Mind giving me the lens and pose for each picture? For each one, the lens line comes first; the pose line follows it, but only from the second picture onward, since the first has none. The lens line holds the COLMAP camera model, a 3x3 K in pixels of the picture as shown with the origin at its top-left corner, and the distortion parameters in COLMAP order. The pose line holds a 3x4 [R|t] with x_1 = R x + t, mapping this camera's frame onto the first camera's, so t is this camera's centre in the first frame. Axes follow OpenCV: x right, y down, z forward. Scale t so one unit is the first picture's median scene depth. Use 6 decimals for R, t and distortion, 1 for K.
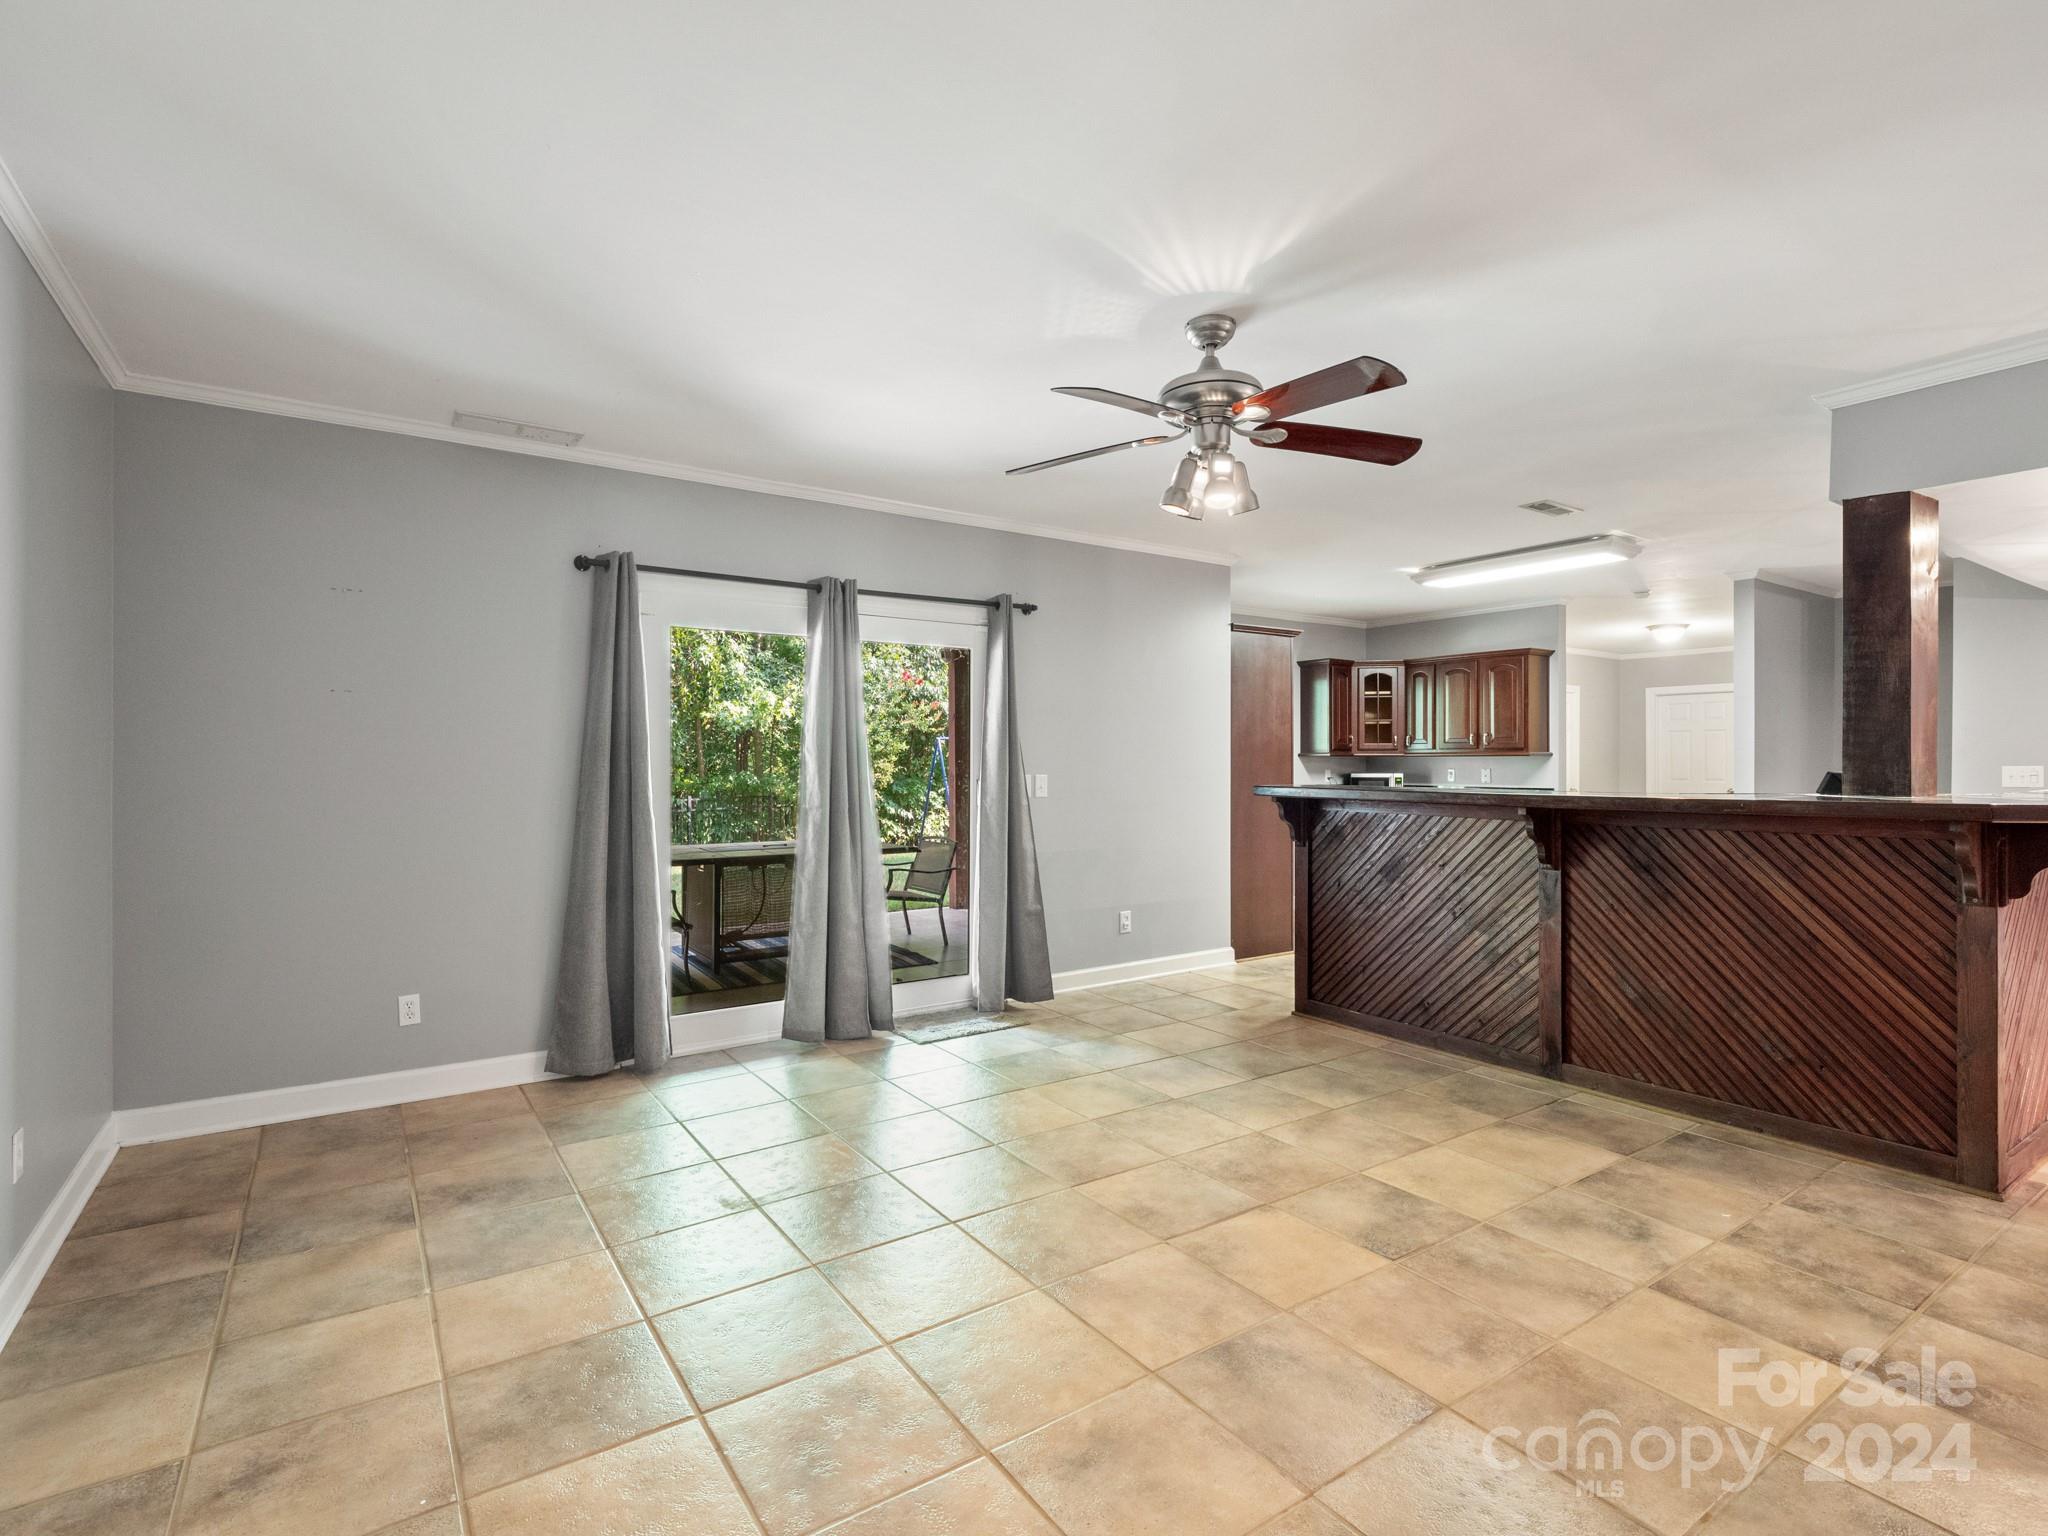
lens RADIAL K [[952.9, 0, 955.4], [0, 952.9, 767.6], [0, 0, 1]] dist [-0.001973, -0.000344]
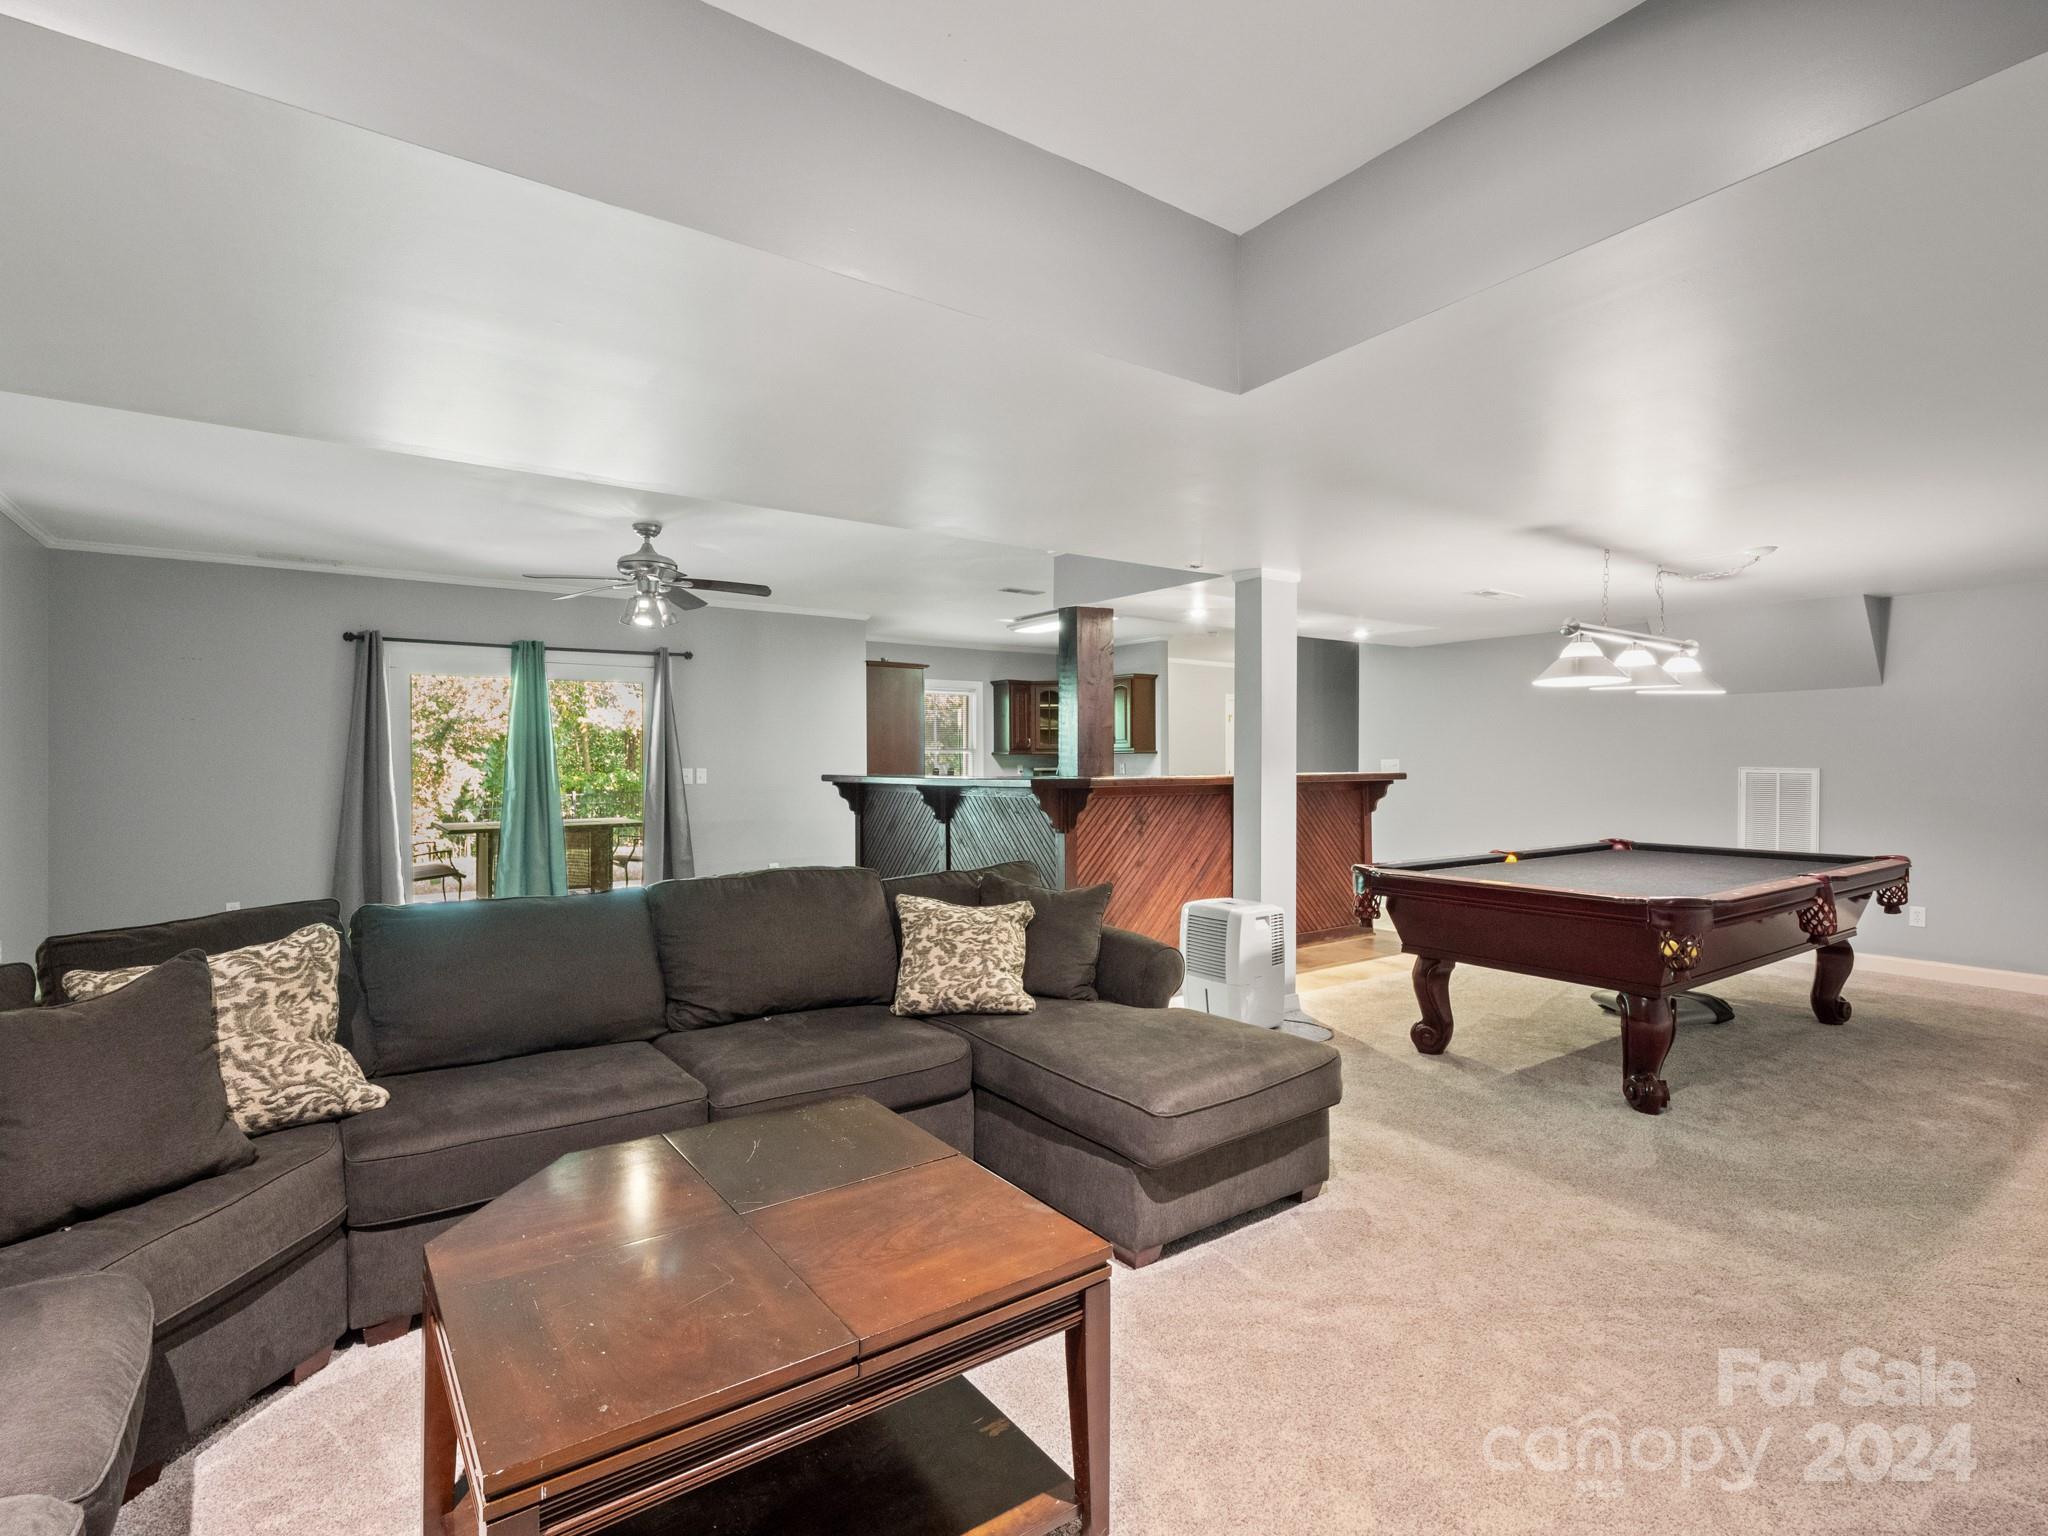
lens RADIAL K [[951.3, 0, 944.1], [0, 951.3, 768.1], [0, 0, 1]] dist [0.001066, 0.000496]
pose [[0.999599, -0.003831, 0.028067, 0.434898], [0.003786, 0.999992, 0.001623, 0.006792], [-0.028072, -0.001516, 0.999605, -0.487734]]
